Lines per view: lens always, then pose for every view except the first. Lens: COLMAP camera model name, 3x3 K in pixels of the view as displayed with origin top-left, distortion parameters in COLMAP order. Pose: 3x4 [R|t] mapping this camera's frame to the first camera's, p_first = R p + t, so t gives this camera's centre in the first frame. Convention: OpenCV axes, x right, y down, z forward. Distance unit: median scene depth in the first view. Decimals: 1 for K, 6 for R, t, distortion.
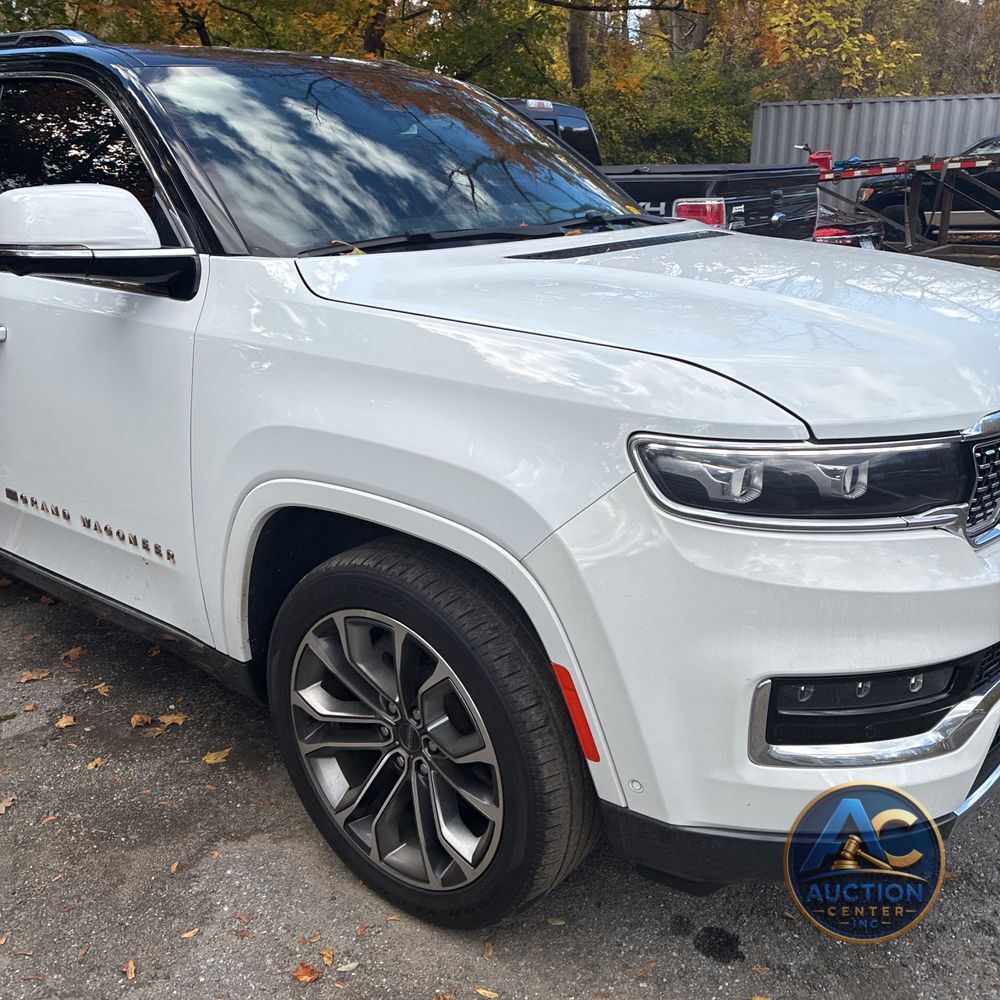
lens RADIAL K [[1032.8, 0, 480.4], [0, 1032.8, 498.1], [0, 0, 1]] dist [0.026628, 0.000000]
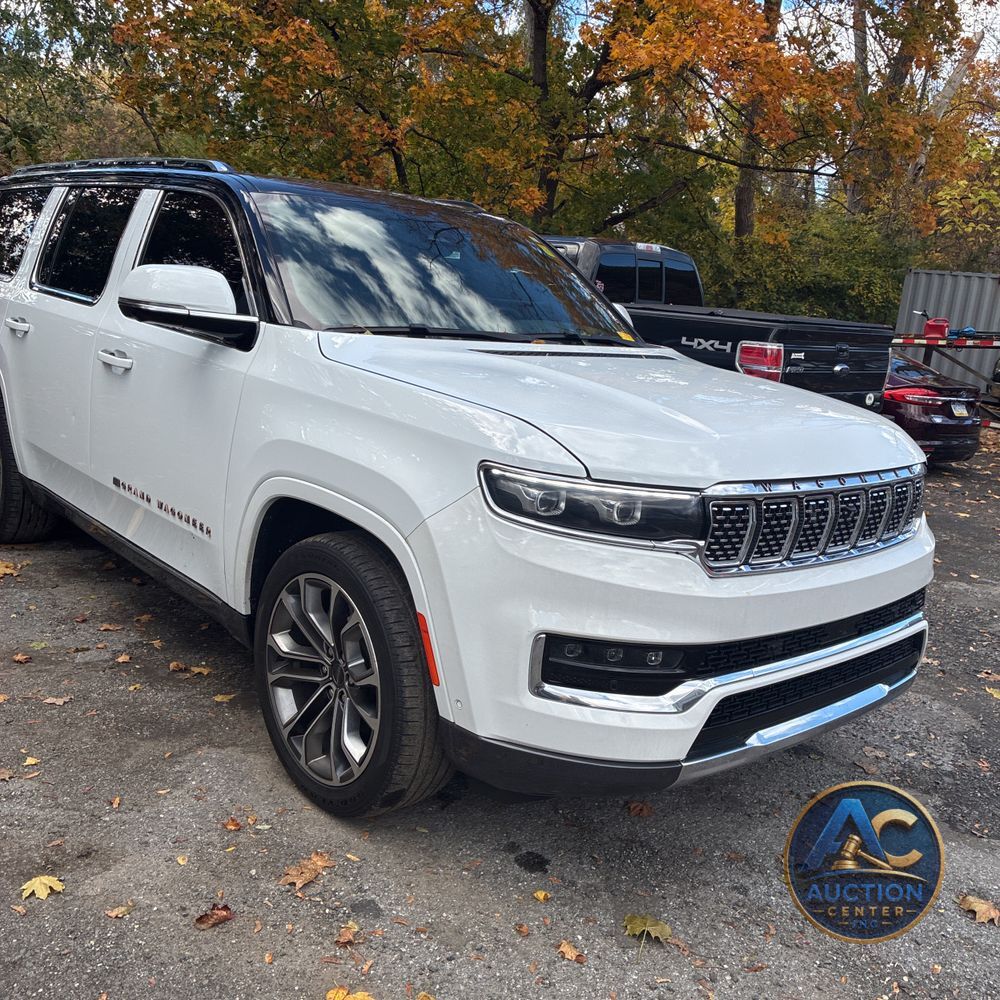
lens RADIAL K [[1032.8, 0, 499.4], [0, 1032.8, 496.1], [0, 0, 1]] dist [0.026628, 0.000000]
pose [[0.982669, 0.136521, -0.125394, 0.263912], [-0.149889, 0.983198, -0.104184, 0.100952], [0.109064, 0.121174, 0.986621, -0.344845]]
